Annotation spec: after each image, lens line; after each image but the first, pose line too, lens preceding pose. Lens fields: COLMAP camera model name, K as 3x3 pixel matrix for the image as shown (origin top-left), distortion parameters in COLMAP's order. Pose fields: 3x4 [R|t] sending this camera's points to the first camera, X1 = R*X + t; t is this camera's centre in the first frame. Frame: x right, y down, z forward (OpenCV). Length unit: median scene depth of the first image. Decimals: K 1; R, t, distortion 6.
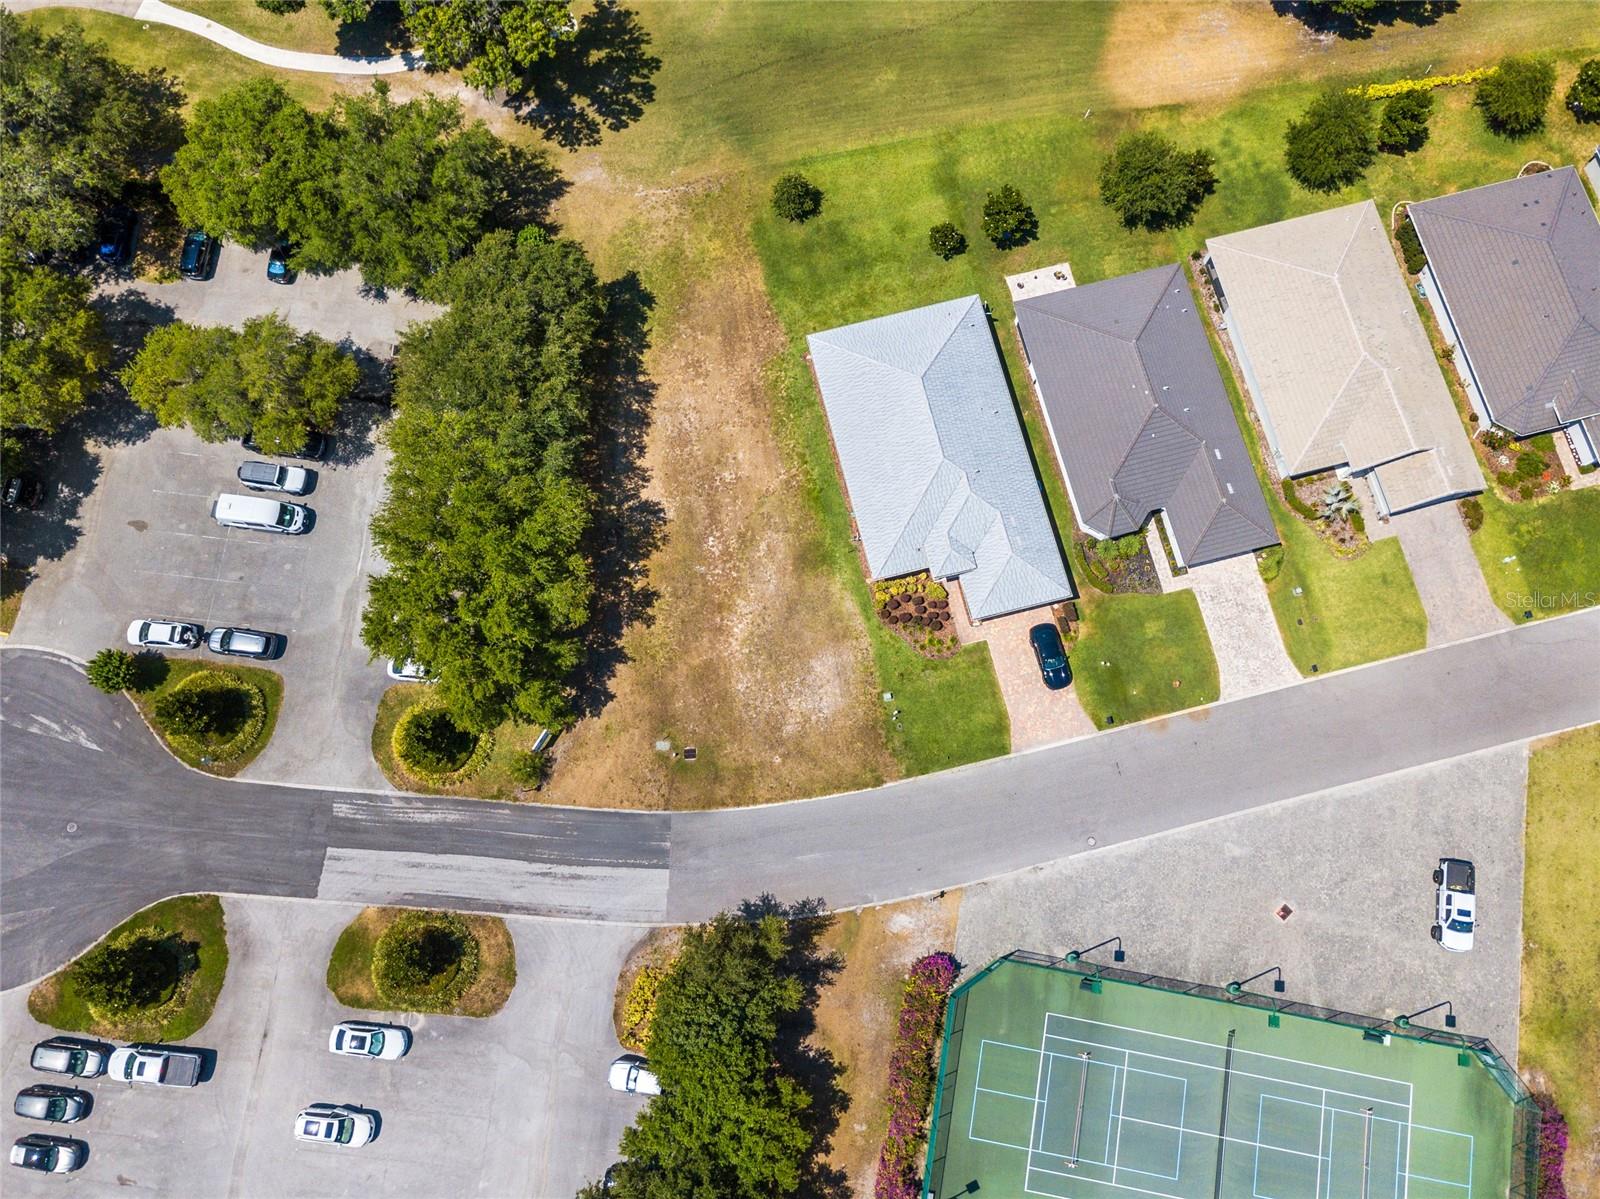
lens RADIAL K [[1225.0, 0, 793.2], [0, 1225.0, 625.3], [0, 0, 1]] dist [0.029848, 0.000358]
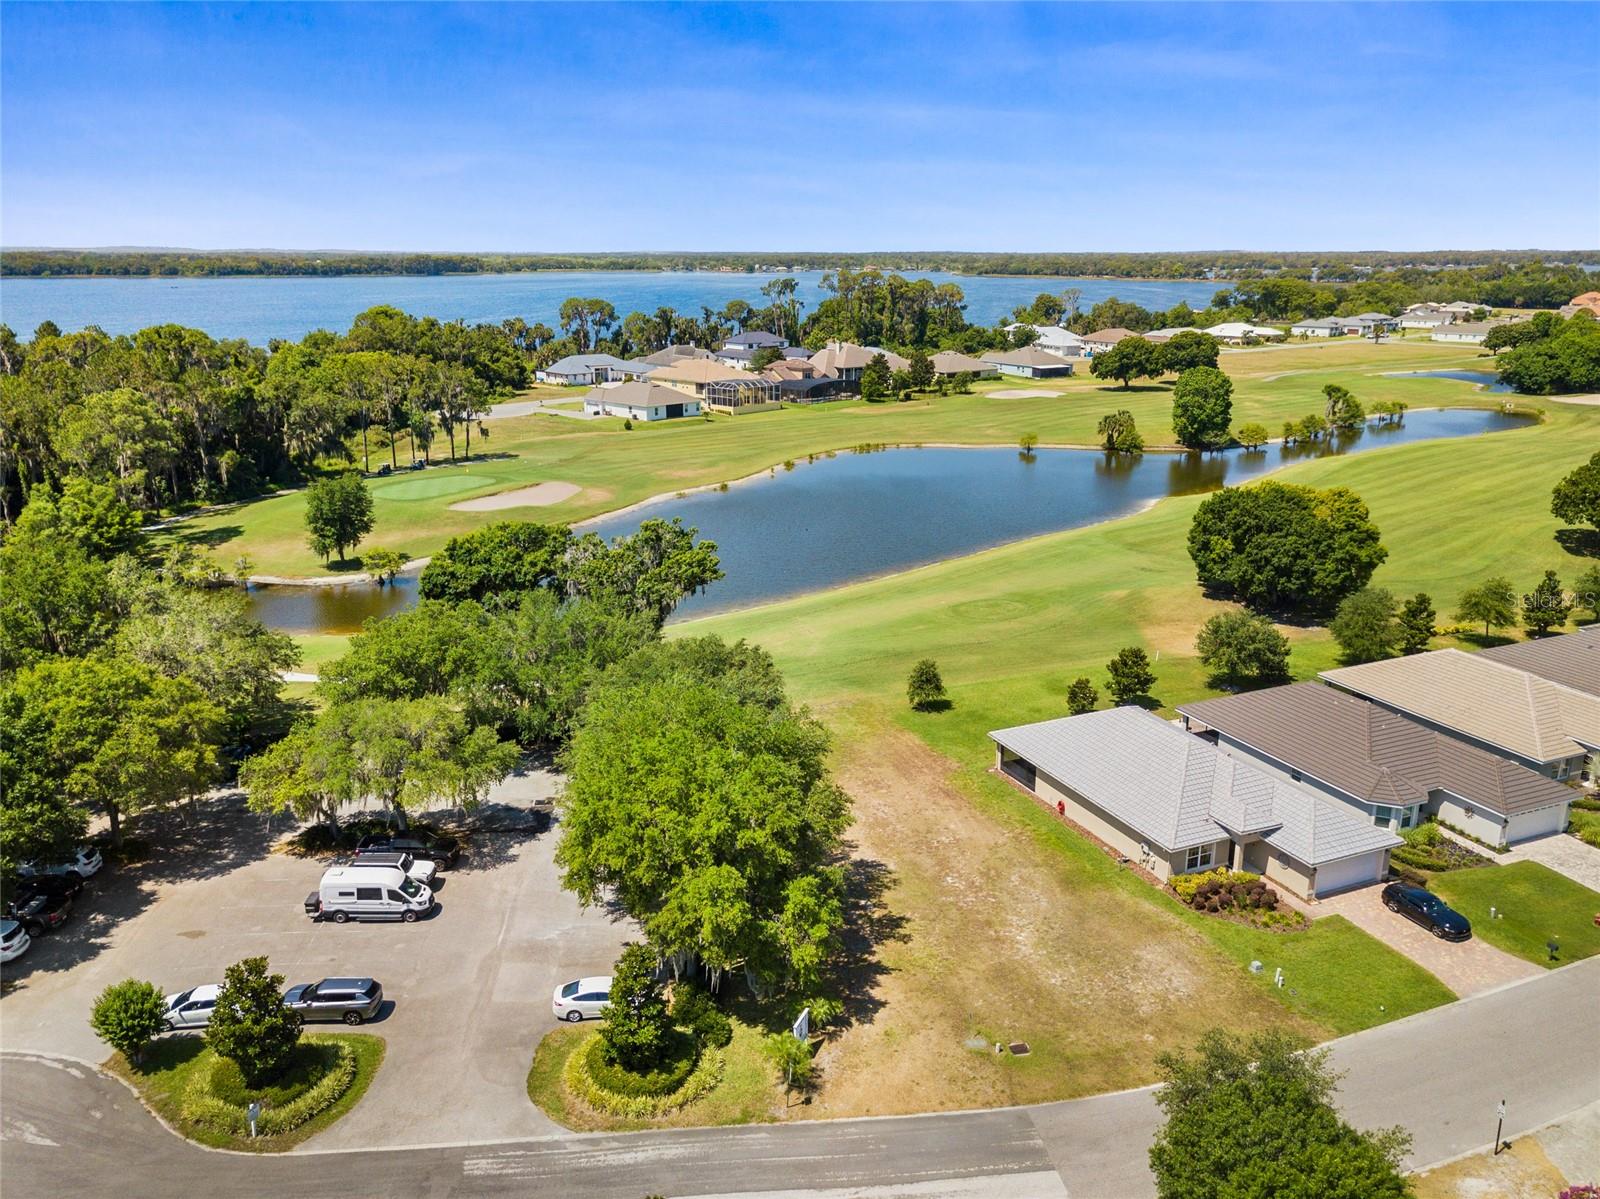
lens RADIAL K [[1225.0, 0, 796.1], [0, 1225.0, 604.2], [0, 0, 1]] dist [0.029848, 0.000358]
pose [[0.986382, -0.029821, 0.161745, -0.300153], [0.155976, 0.481566, -0.862418, 0.537432], [-0.052173, 0.875902, 0.479660, 0.472426]]
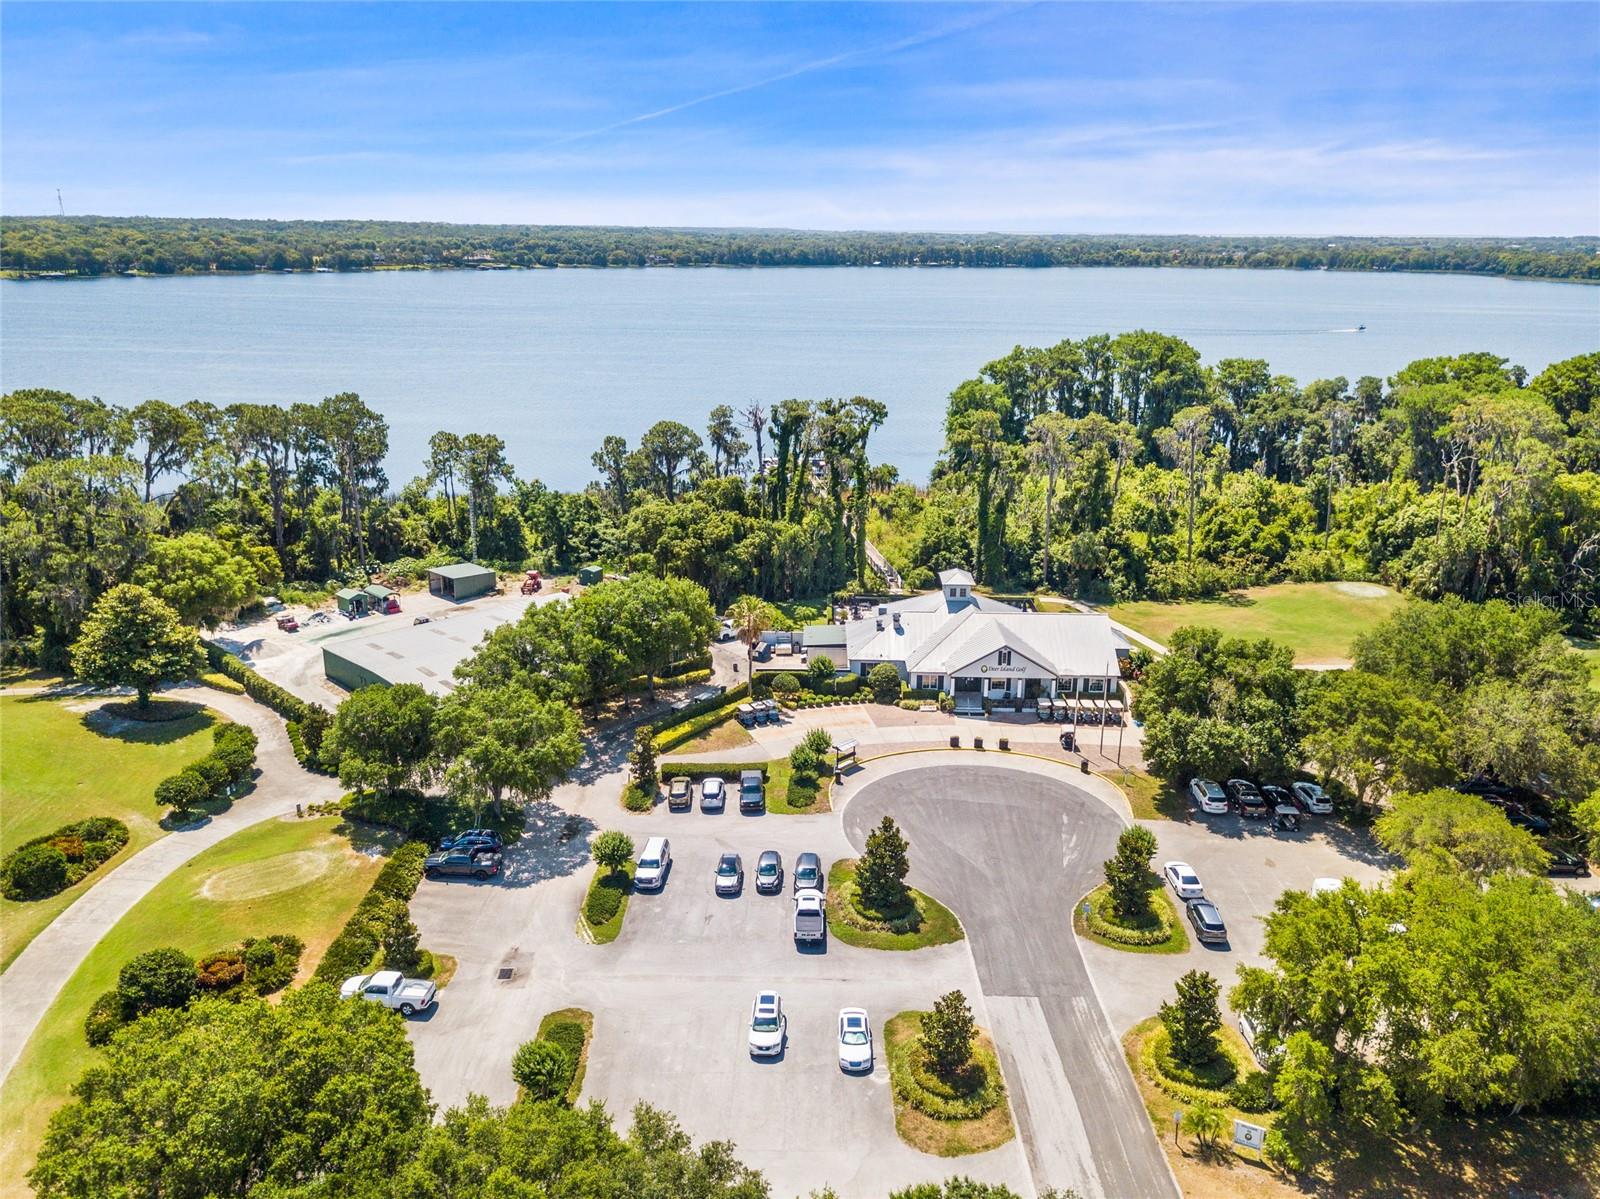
lens RADIAL K [[1225.0, 0, 805.7], [0, 1225.0, 596.1], [0, 0, 1]] dist [0.029848, 0.000358]
pose [[0.097964, 0.305847, -0.947027, 0.390313], [-0.972224, 0.232668, -0.025430, 0.297967], [0.212565, 0.923214, 0.320145, 0.368535]]
